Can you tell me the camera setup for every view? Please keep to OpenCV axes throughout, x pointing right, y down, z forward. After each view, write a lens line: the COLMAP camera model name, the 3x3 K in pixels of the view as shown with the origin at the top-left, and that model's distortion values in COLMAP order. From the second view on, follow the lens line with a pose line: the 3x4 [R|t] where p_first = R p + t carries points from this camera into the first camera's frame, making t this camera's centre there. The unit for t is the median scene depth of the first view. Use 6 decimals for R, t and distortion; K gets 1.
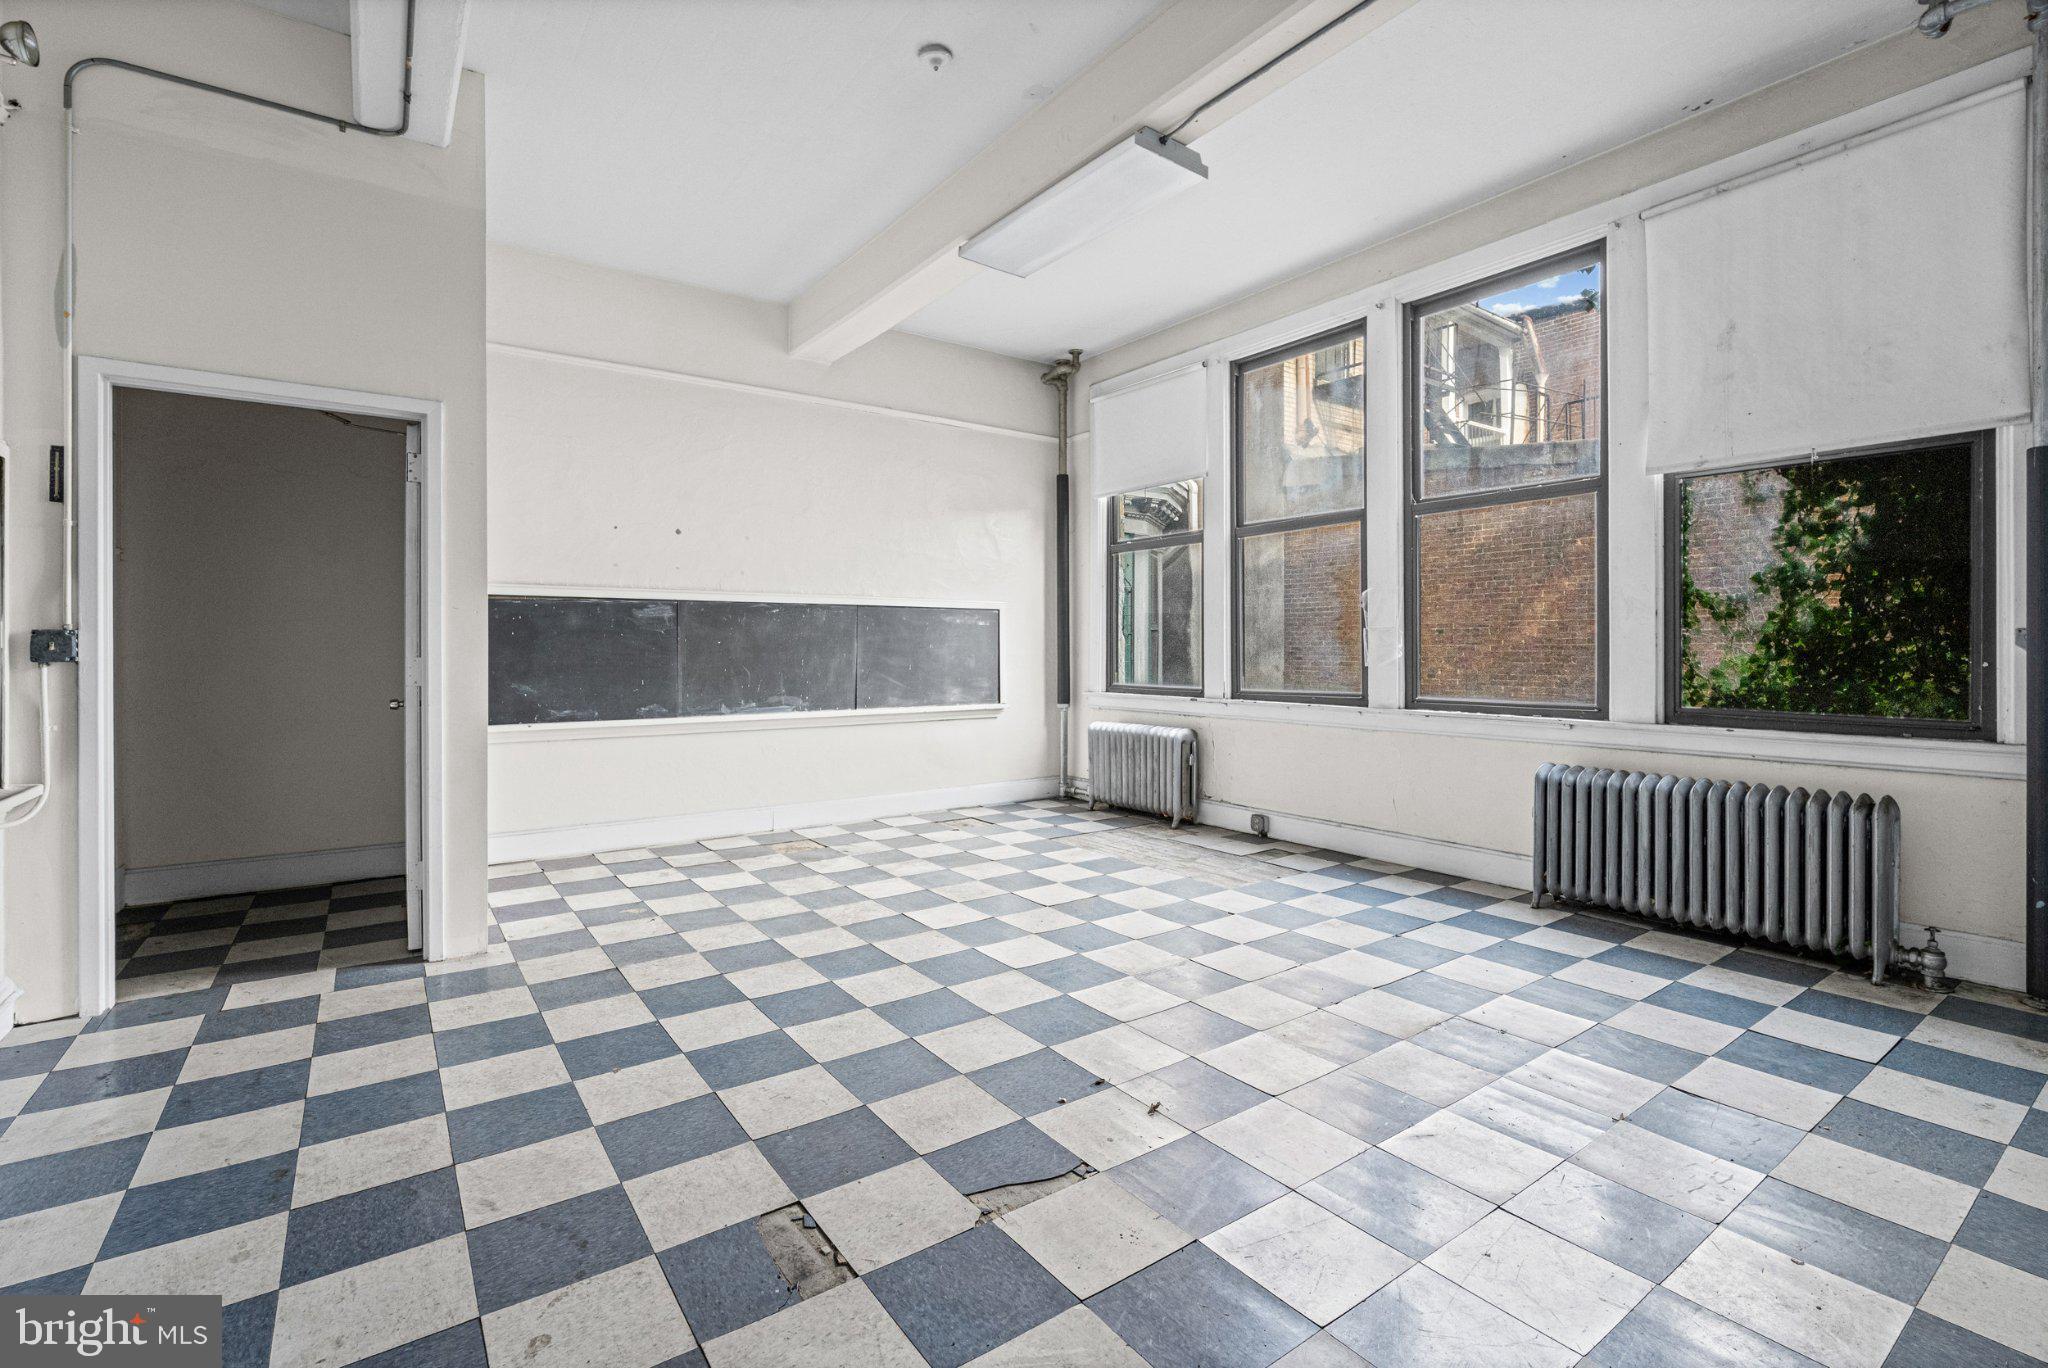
lens RADIAL K [[921.0, 0, 1042.8], [0, 921.0, 656.5], [0, 0, 1]] dist [-0.000018, -0.001480]
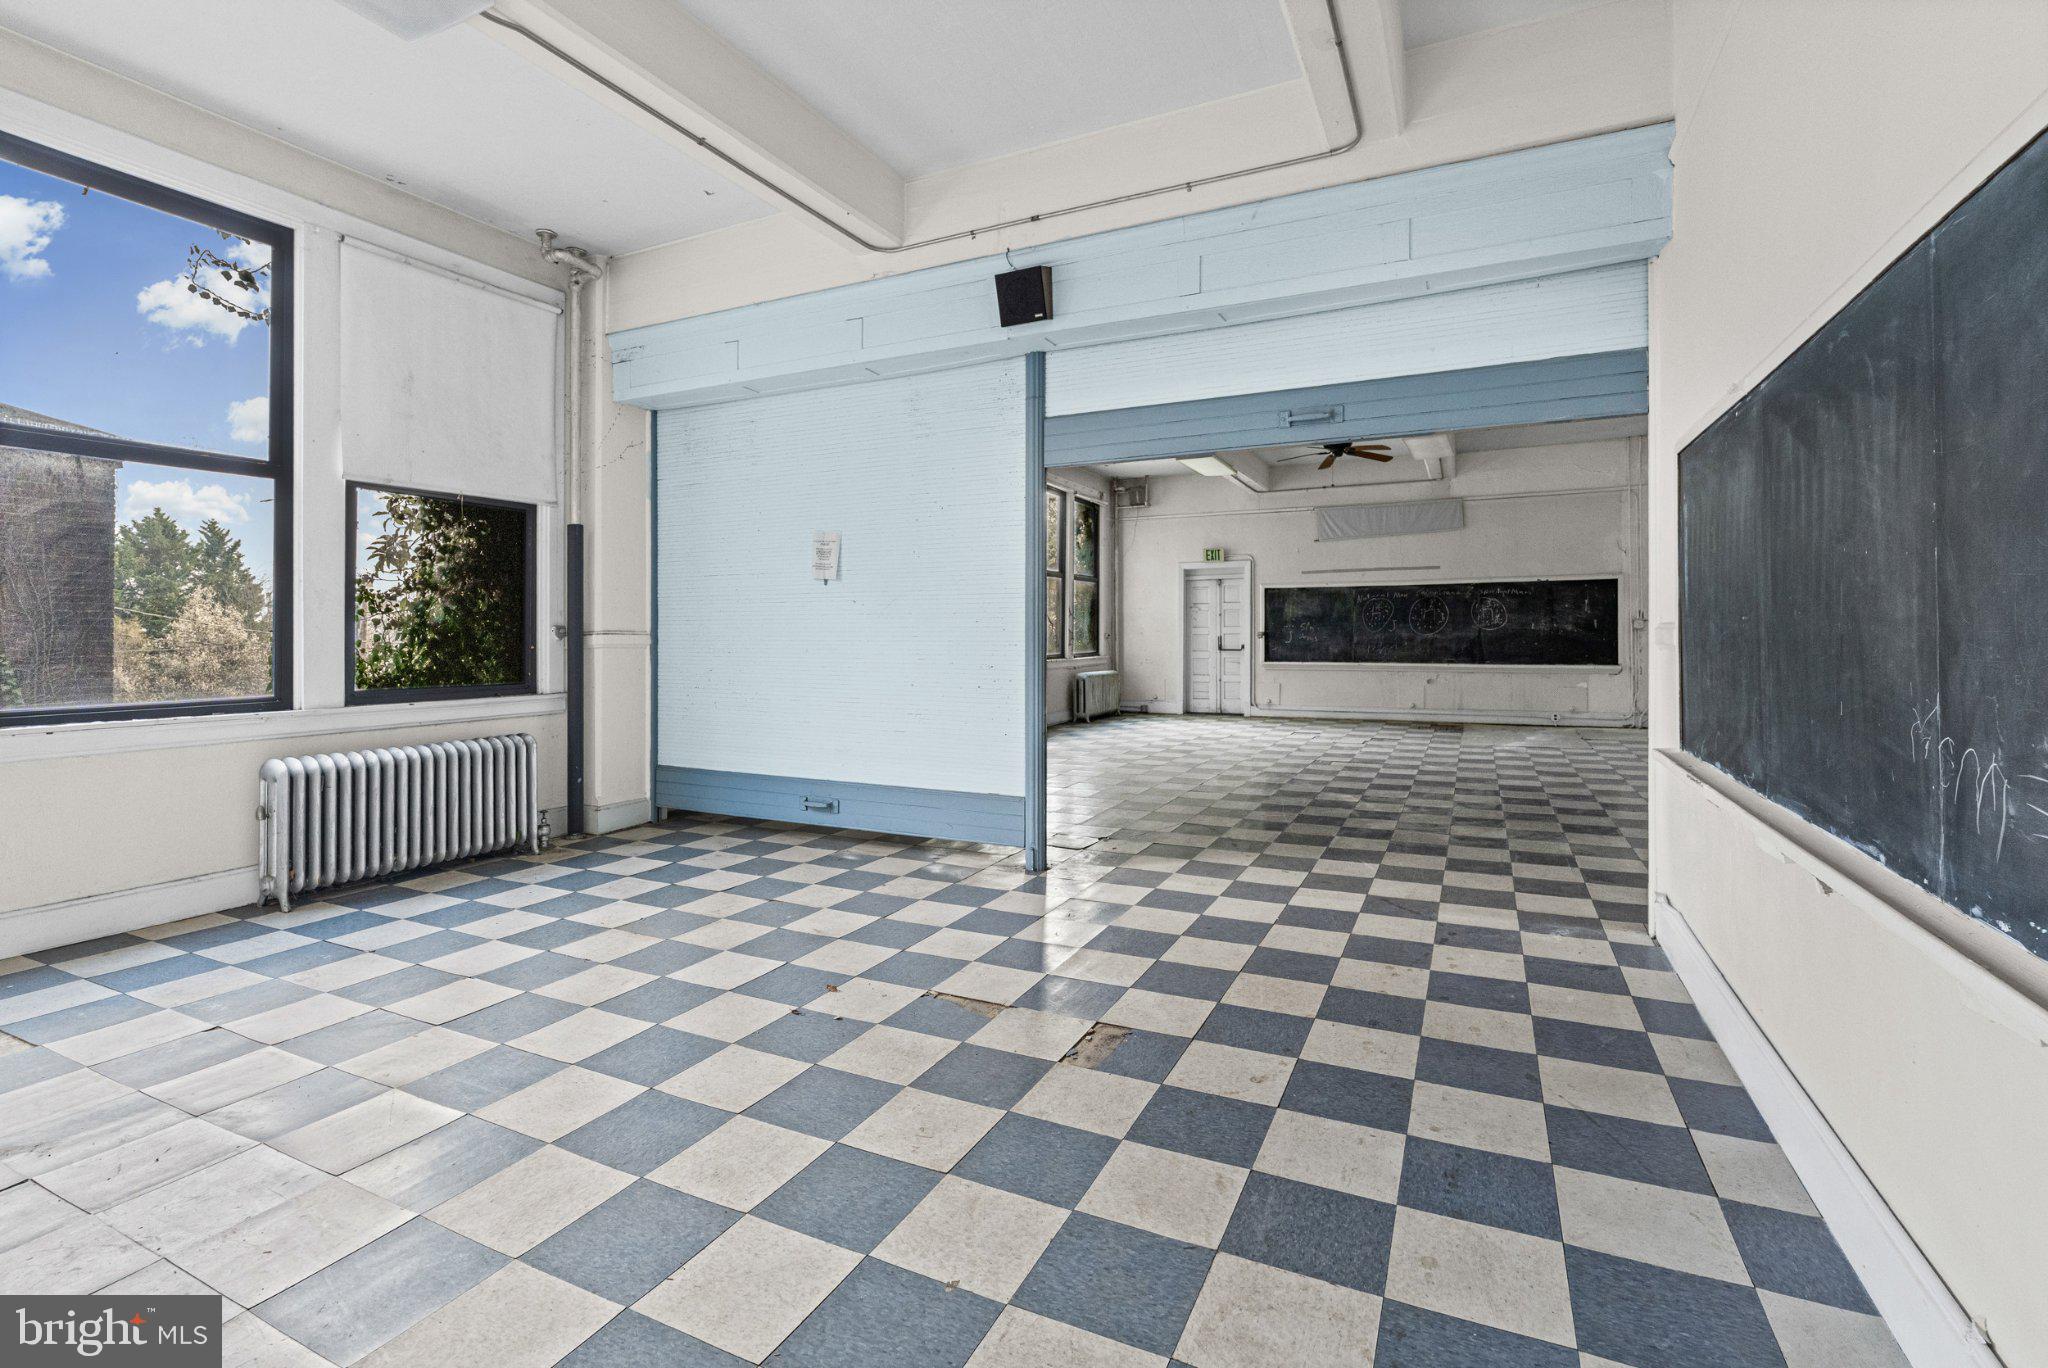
lens RADIAL K [[921.0, 0, 1021.3], [0, 921.0, 628.4], [0, 0, 1]] dist [-0.000018, -0.001480]
pose [[-0.461757, 0.012880, 0.886913, -0.831872], [0.012737, 0.999888, -0.007889, -0.000429], [-0.886915, 0.007654, -0.461870, 0.982601]]
